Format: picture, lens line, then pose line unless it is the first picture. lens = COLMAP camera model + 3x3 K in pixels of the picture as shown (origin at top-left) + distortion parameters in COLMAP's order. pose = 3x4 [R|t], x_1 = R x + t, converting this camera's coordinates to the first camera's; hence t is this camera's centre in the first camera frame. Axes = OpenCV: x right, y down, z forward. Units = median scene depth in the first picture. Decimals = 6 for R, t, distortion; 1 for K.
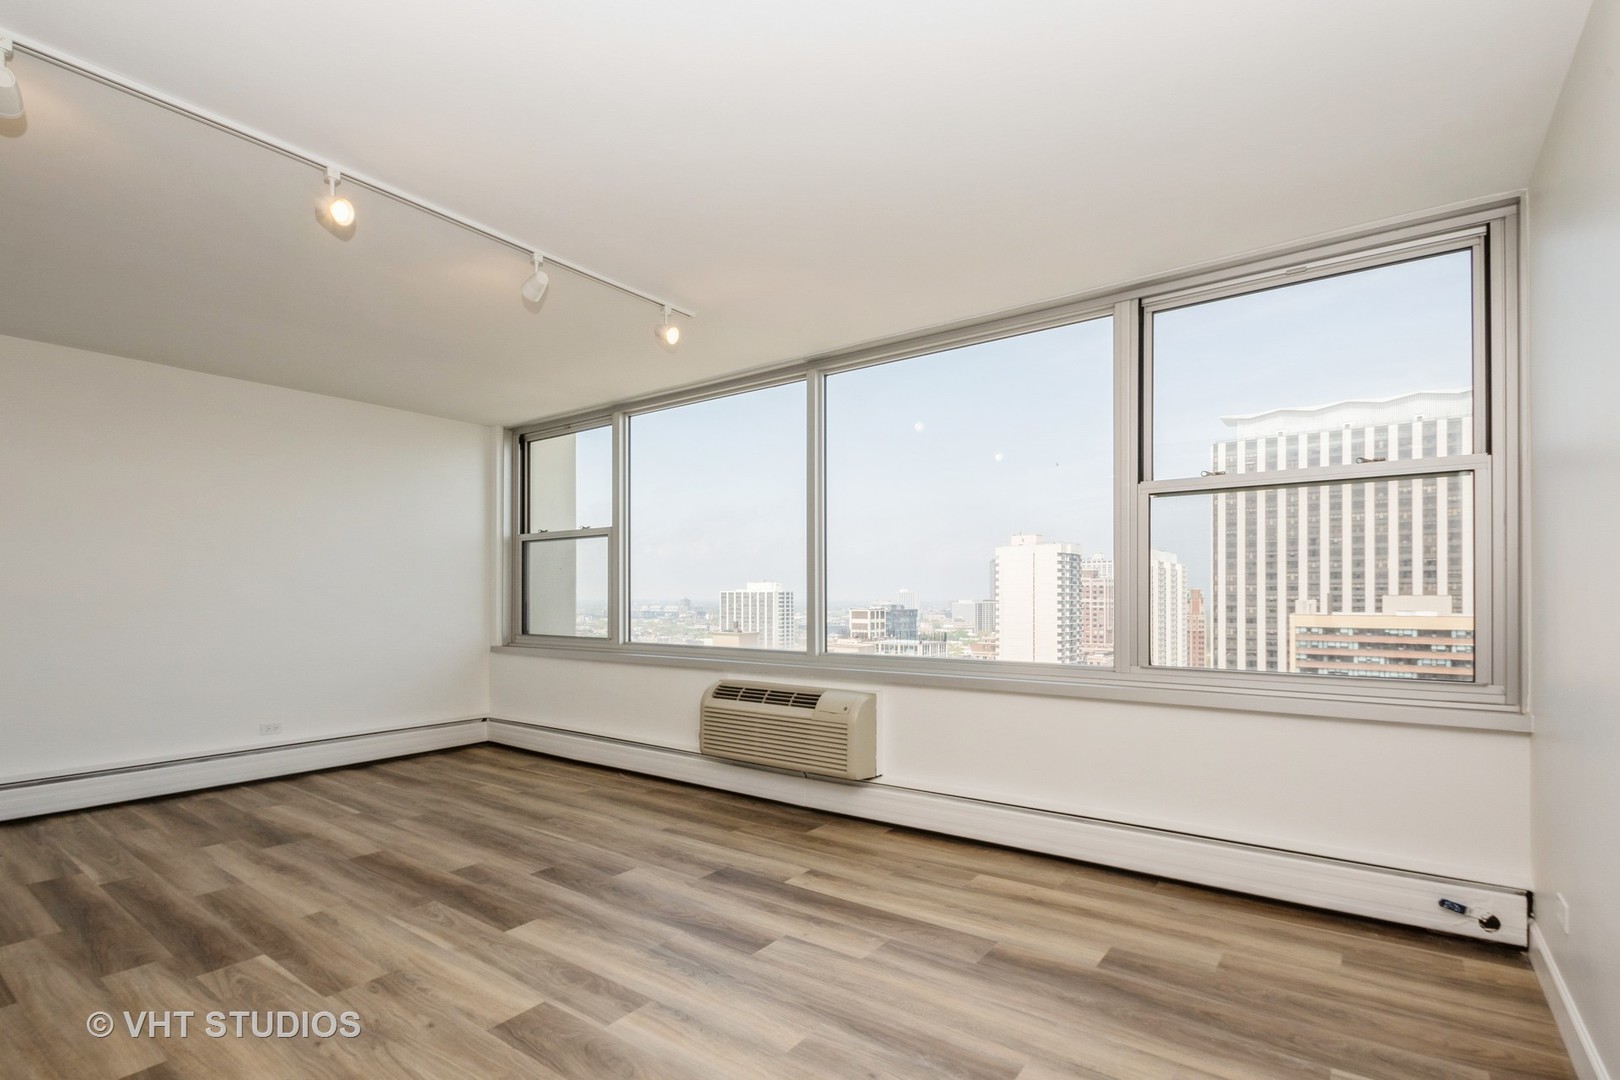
lens RADIAL K [[755.3, 0, 837.4], [0, 755.3, 598.2], [0, 0, 1]] dist [0.000748, -0.004280]
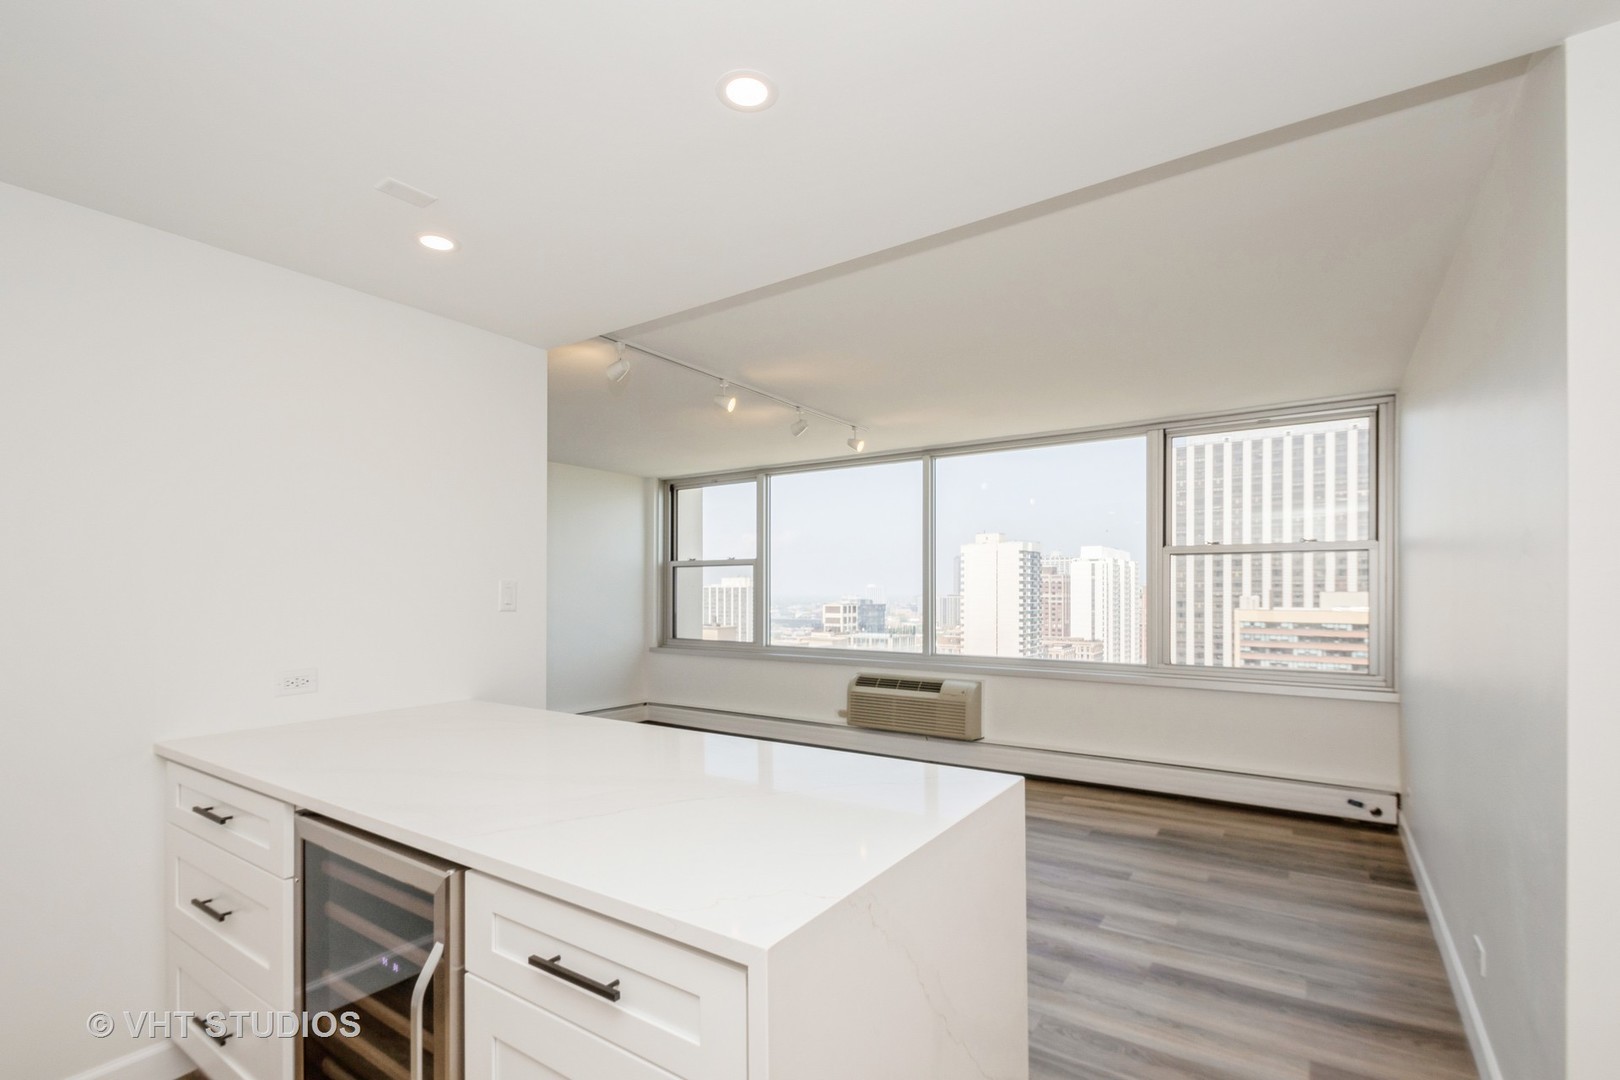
lens RADIAL K [[755.3, 0, 810.7], [0, 755.3, 591.5], [0, 0, 1]] dist [0.000748, -0.004280]
pose [[0.999501, 0.001210, 0.031560, -0.221285], [-0.001288, 0.999996, 0.002444, -0.036250], [-0.031557, -0.002484, 0.999499, -0.313034]]
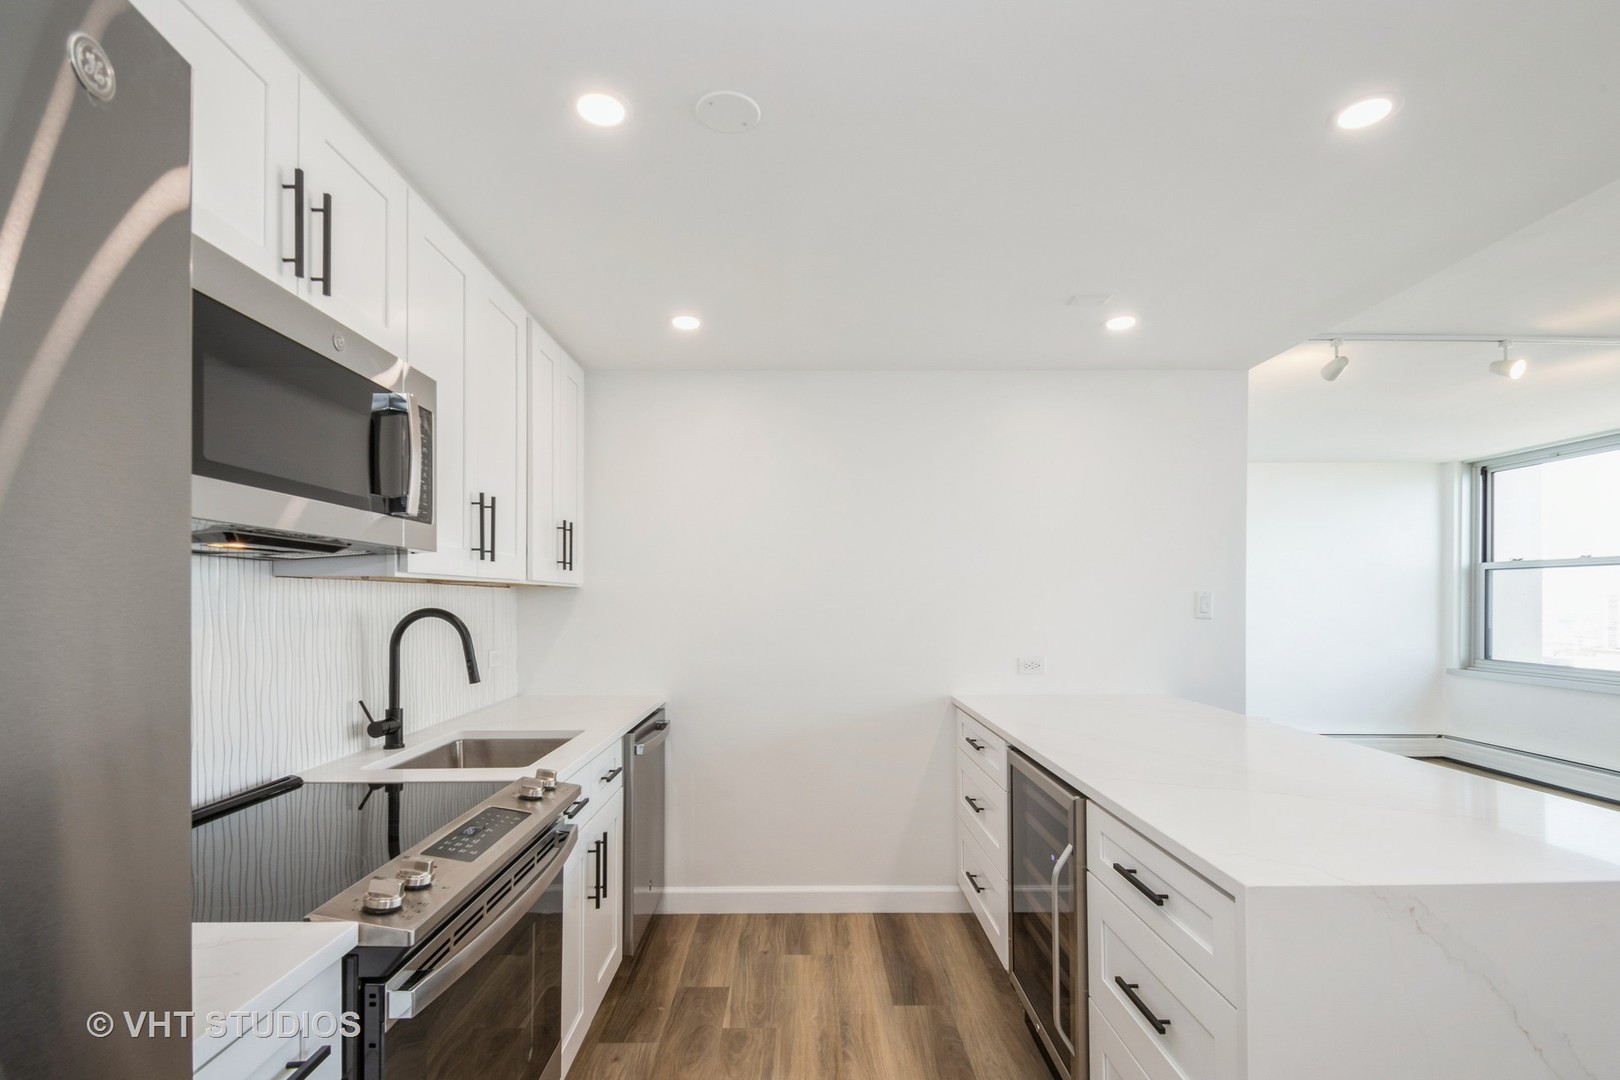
lens RADIAL K [[755.3, 0, 817.2], [0, 755.3, 602.2], [0, 0, 1]] dist [0.000748, -0.004280]
pose [[0.602238, 0.005391, -0.798299, -0.142680], [-0.000165, 0.999978, 0.006629, -0.037770], [0.798317, -0.003861, 0.602225, -0.361790]]
